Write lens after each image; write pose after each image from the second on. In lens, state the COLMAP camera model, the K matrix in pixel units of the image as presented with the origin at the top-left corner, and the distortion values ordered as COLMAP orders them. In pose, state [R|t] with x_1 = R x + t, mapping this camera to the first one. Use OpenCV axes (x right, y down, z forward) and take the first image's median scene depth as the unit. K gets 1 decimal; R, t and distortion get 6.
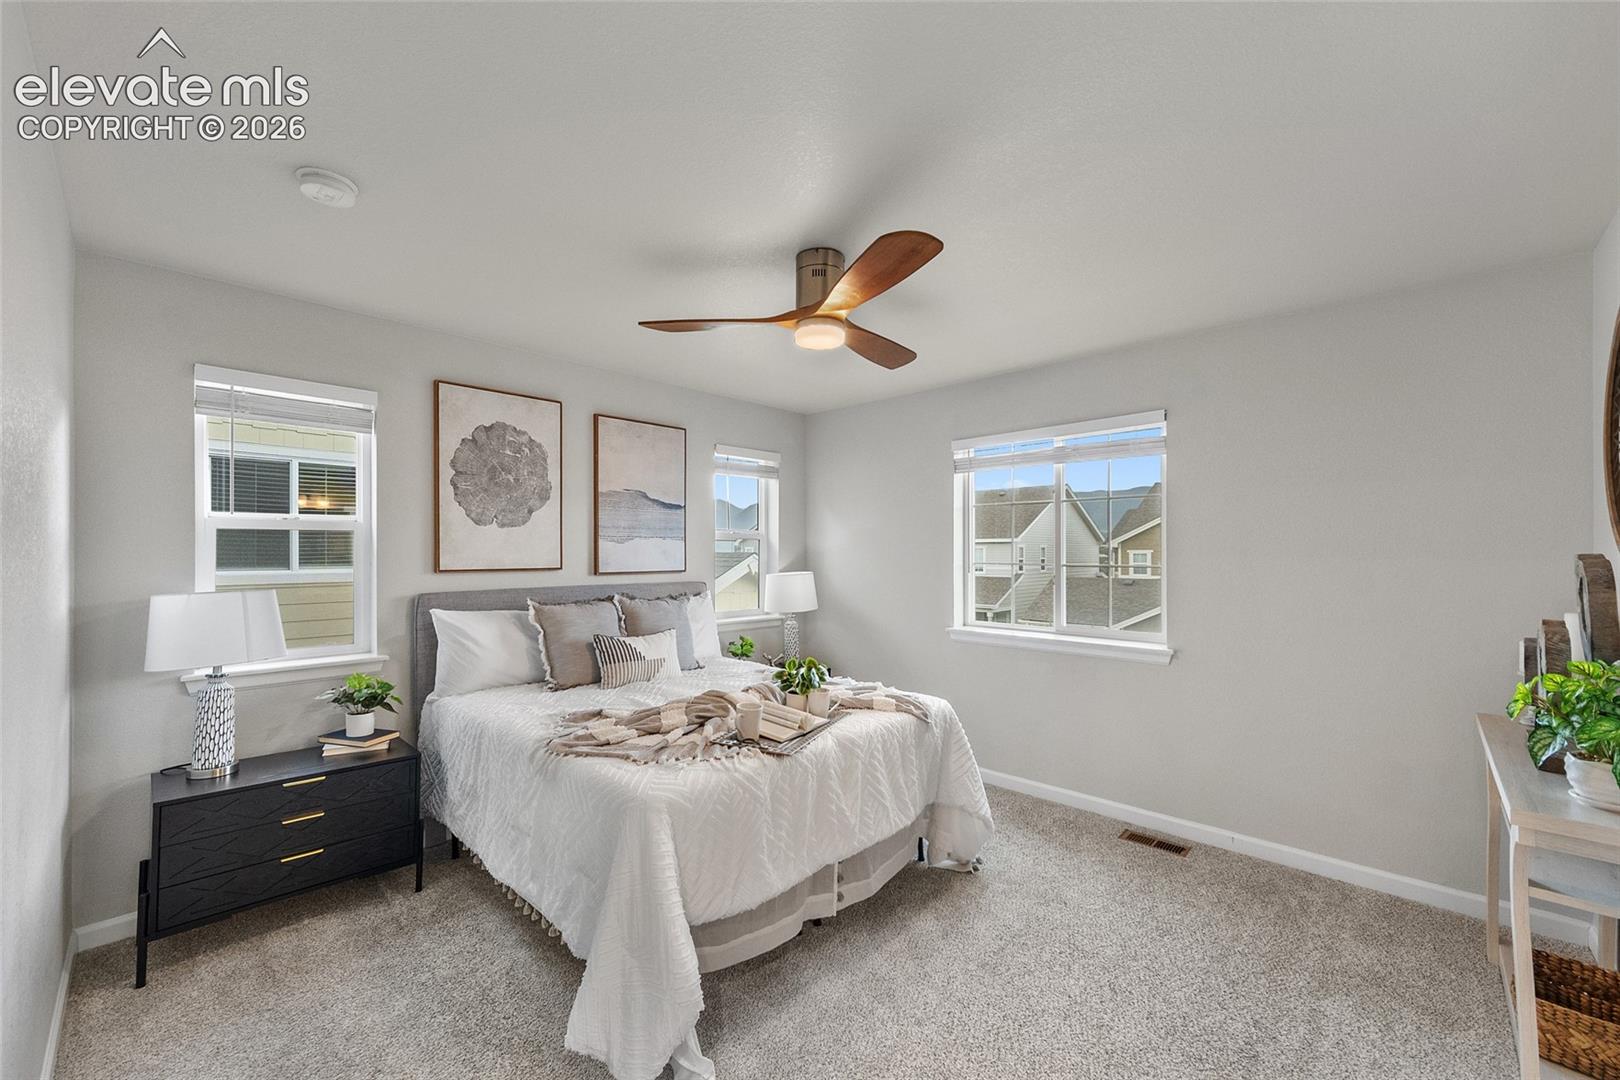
lens RADIAL K [[636.7, 0, 801.5], [0, 636.7, 548.1], [0, 0, 1]] dist [0.007849, 0.000052]
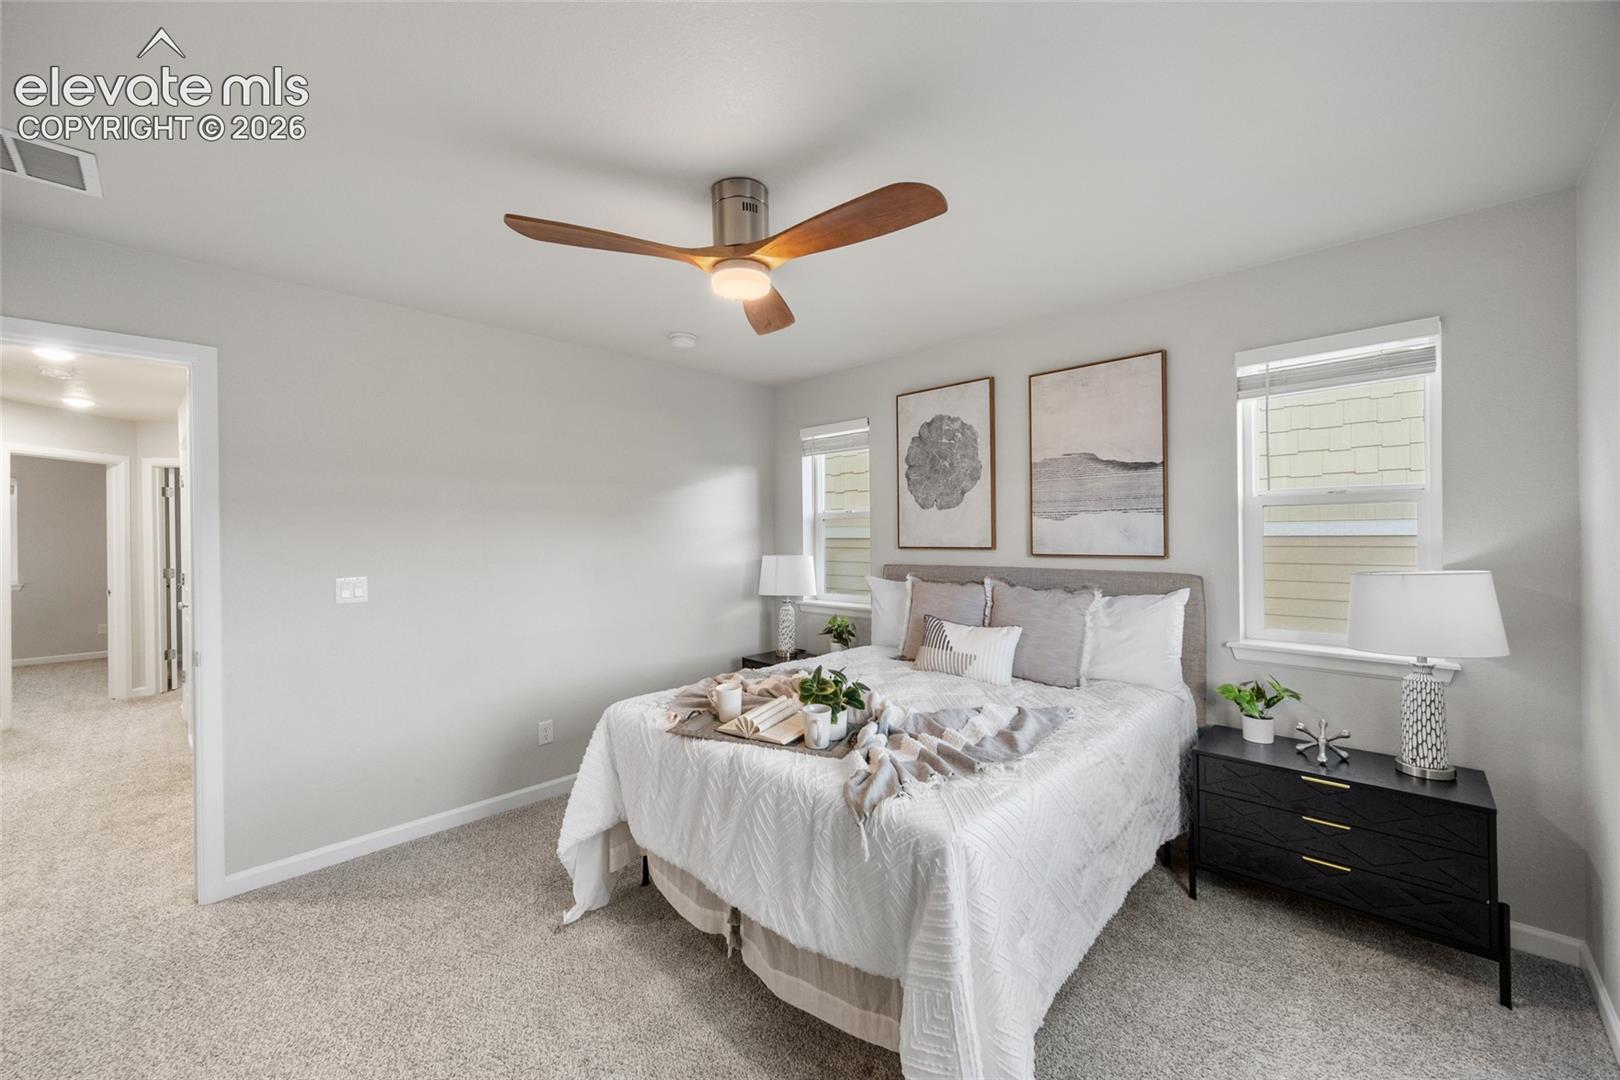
lens RADIAL K [[623.6, 0, 807.0], [0, 623.6, 532.4], [0, 0, 1]] dist [0.006606, 0.000065]
pose [[-0.001023, -0.003378, -0.999994, 0.611747], [0.015163, 0.999879, -0.003393, 0.007163], [0.999885, -0.015167, -0.000972, 0.765560]]
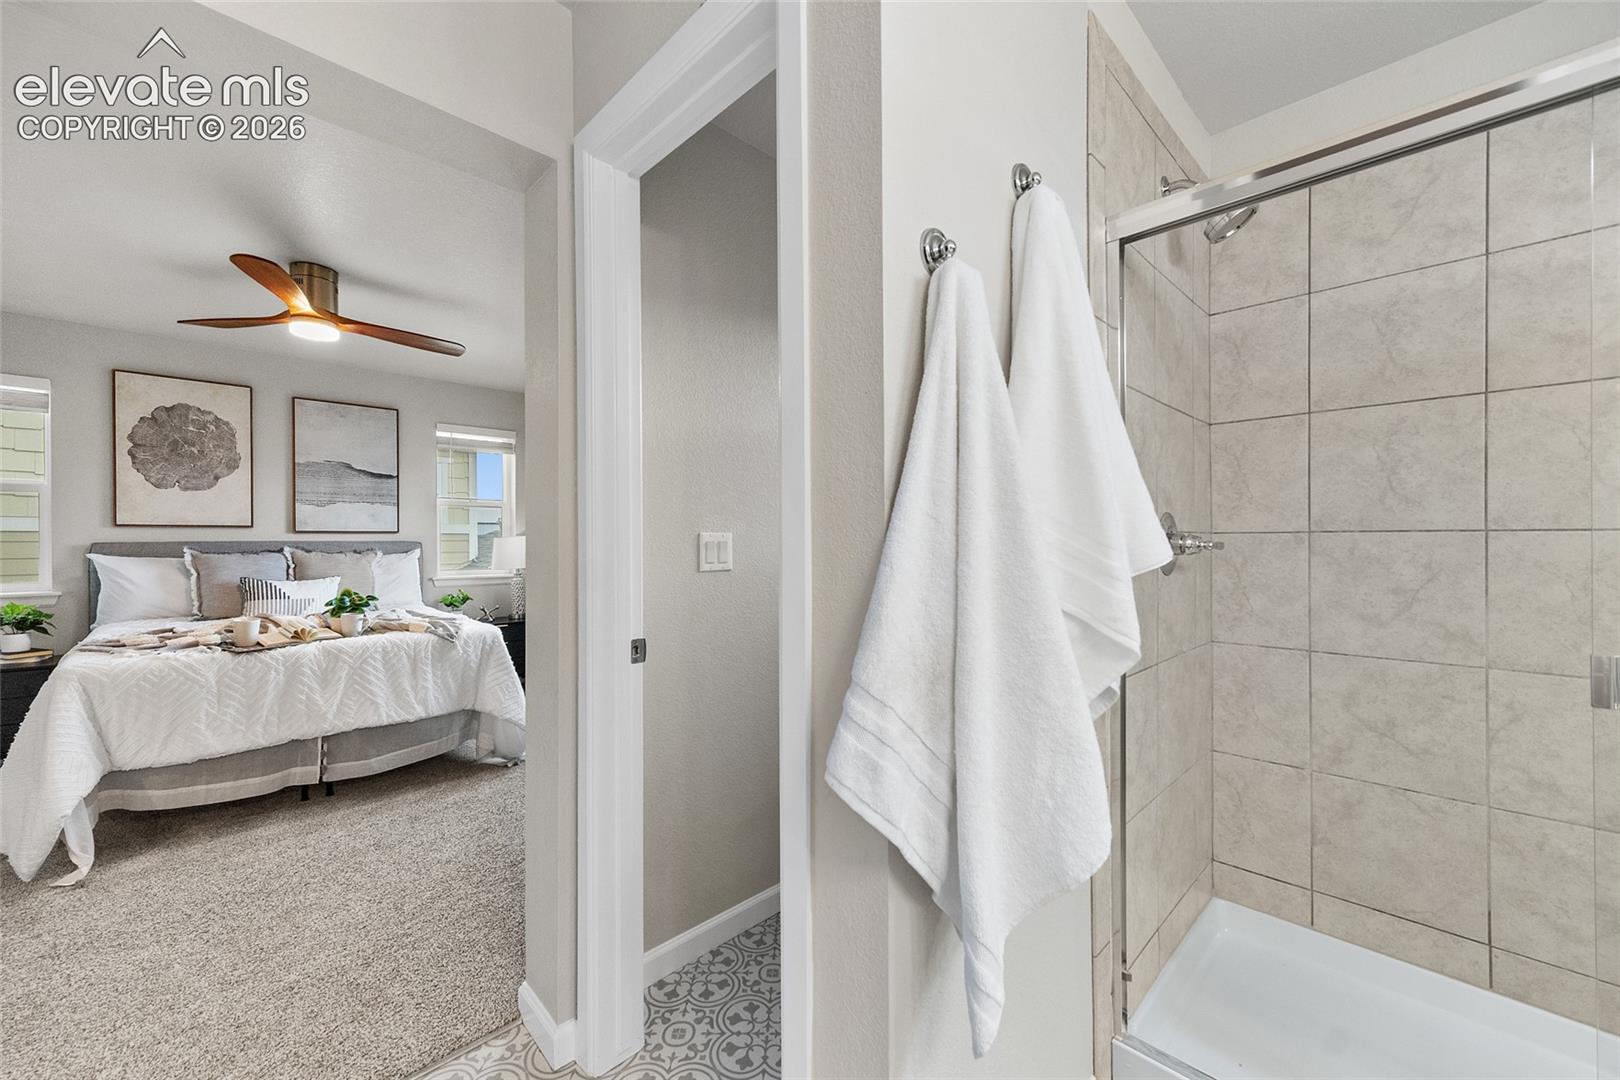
lens RADIAL K [[630.0, 0, 800.7], [0, 630.0, 540.2], [0, 0, 1]] dist [-0.000076, 0.000123]
pose [[0.999655, -0.002537, -0.026126, 0.723790], [0.002700, 0.999977, 0.006215, 0.056530], [0.026110, -0.006283, 0.999639, -0.161706]]
